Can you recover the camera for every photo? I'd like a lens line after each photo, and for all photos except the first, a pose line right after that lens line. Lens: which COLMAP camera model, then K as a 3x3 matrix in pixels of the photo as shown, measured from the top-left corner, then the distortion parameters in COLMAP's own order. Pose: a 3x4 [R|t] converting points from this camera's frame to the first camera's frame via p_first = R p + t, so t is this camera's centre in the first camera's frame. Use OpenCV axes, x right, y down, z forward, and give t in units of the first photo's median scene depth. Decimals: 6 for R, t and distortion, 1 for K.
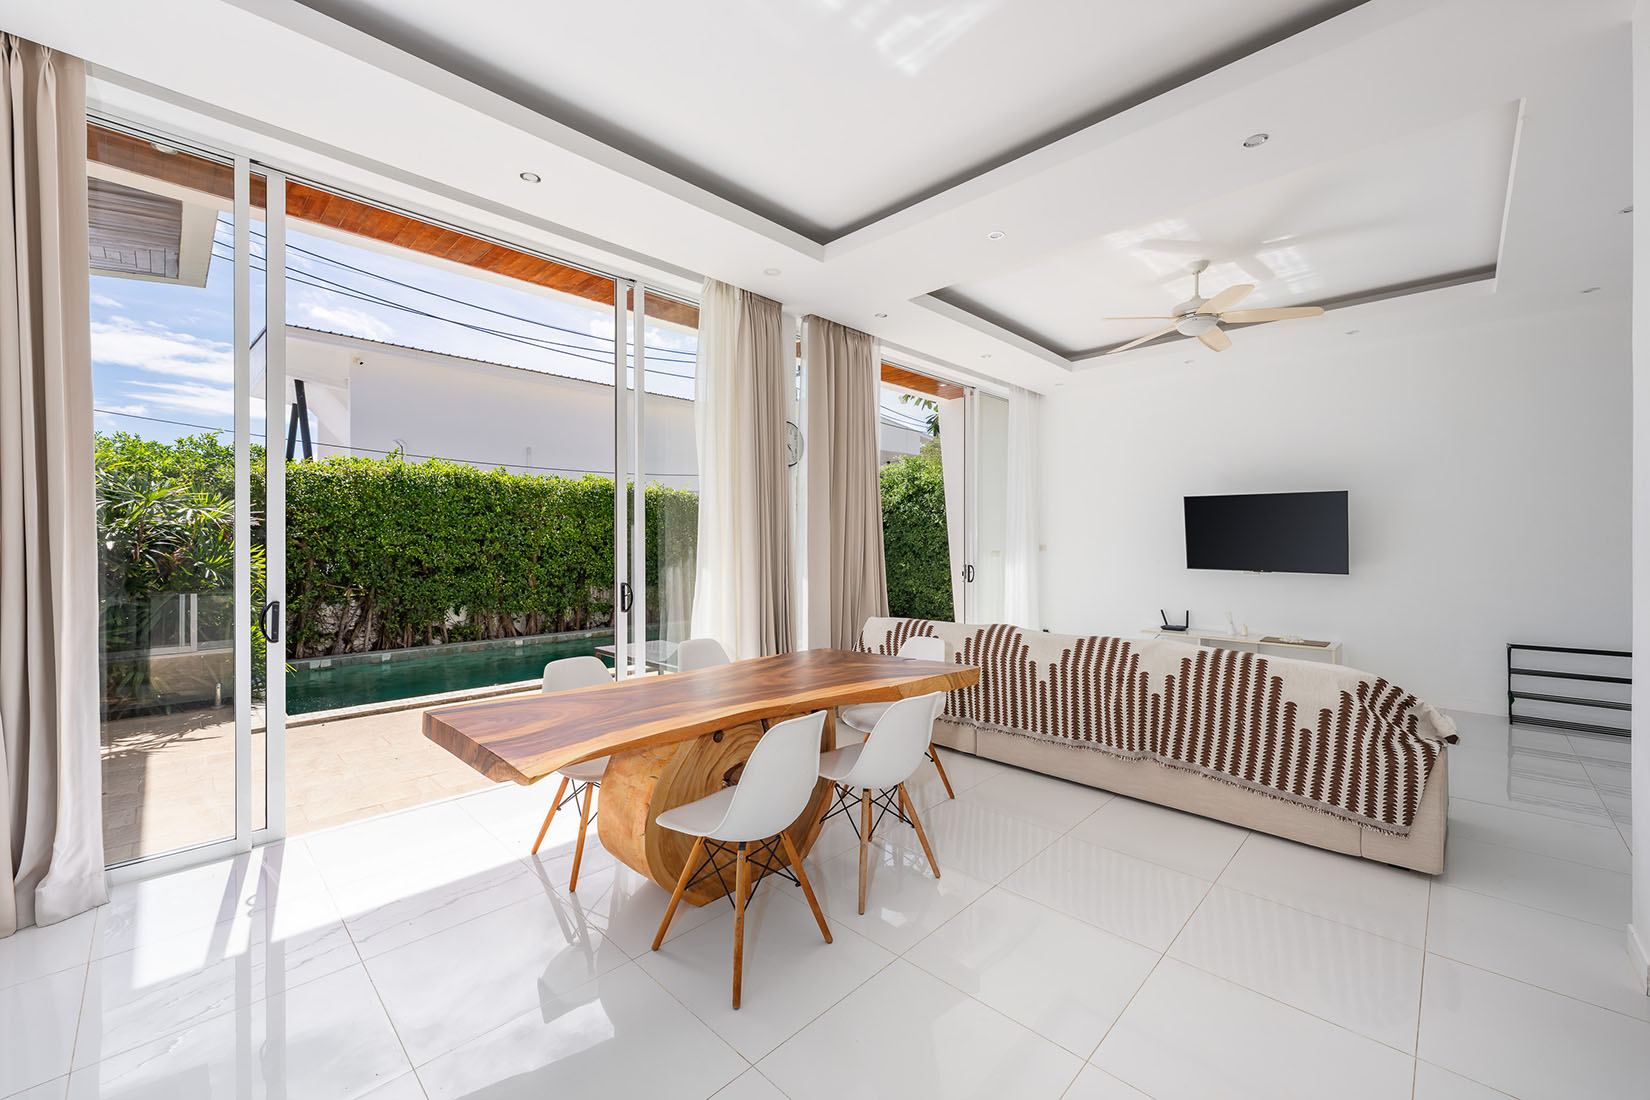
lens RADIAL K [[645.4, 0, 820.3], [0, 645.4, 545.2], [0, 0, 1]] dist [0.001801, 0.000002]
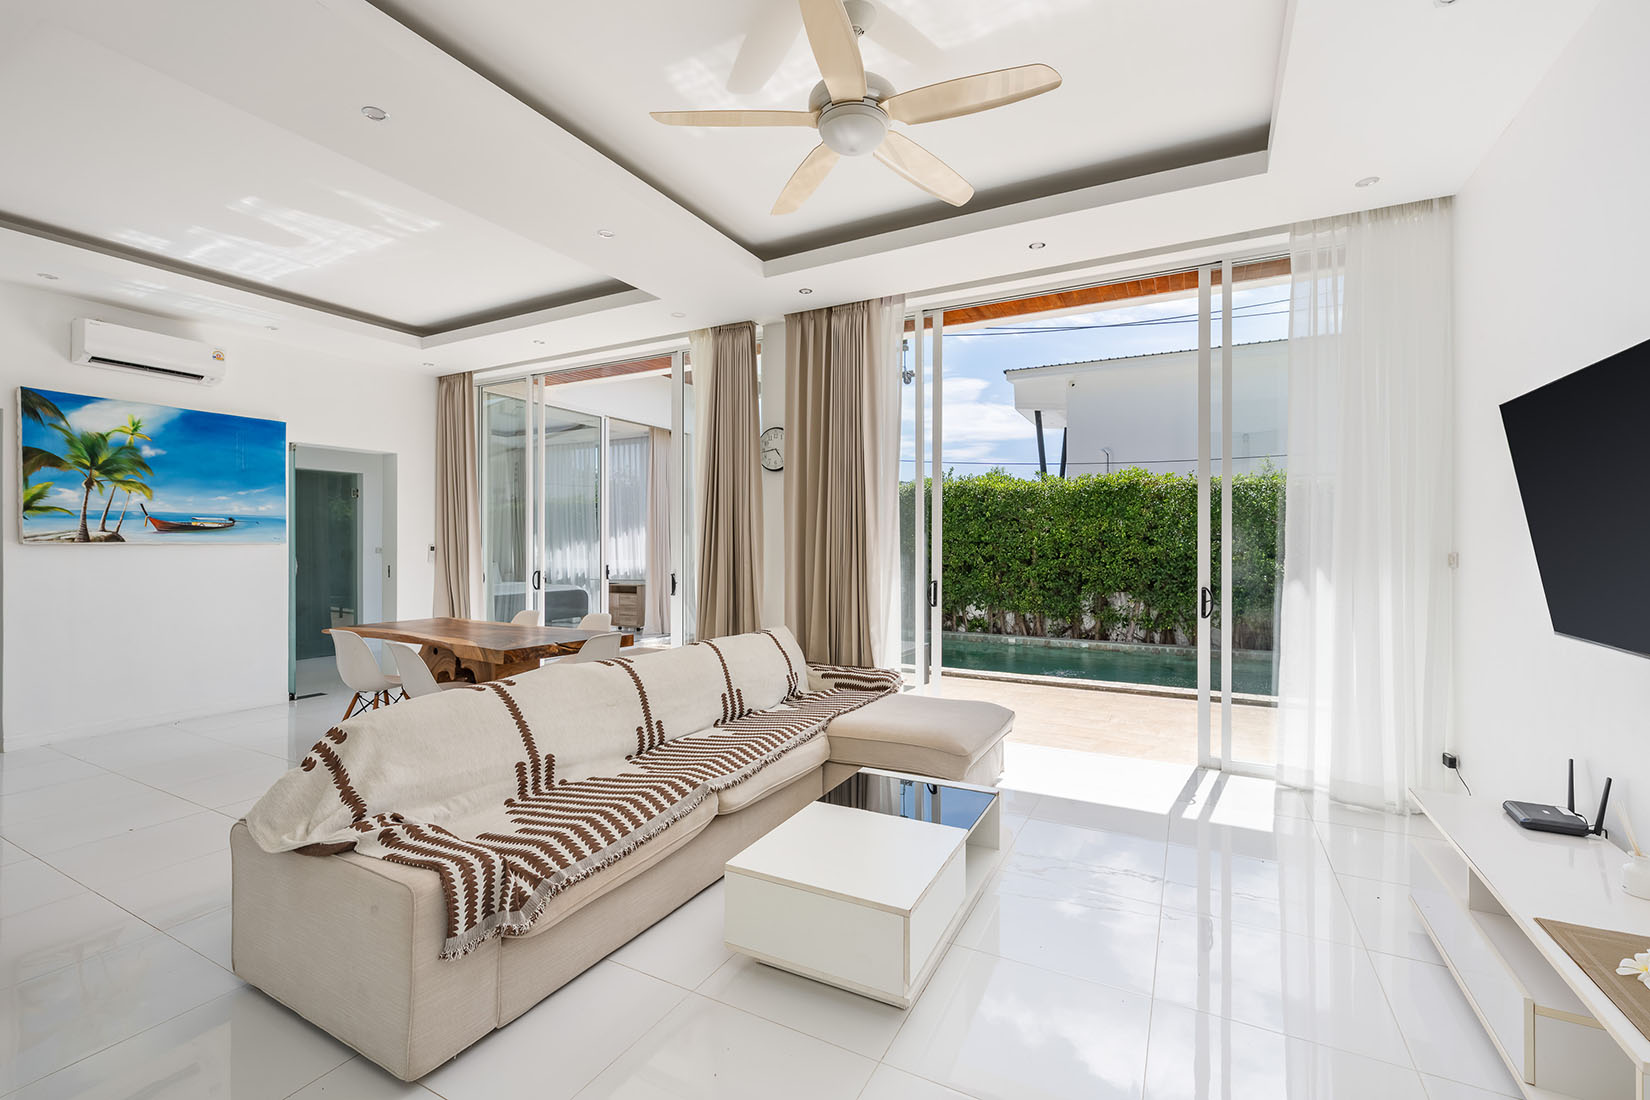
lens RADIAL K [[699.2, 0, 823.1], [0, 699.2, 548.0], [0, 0, 1]] dist [-0.002700, -0.000170]
pose [[0.287014, 0.006468, -0.957904, 0.528942], [-0.006881, 0.999965, 0.004691, -0.002226], [0.957902, 0.005245, 0.287049, 0.382926]]
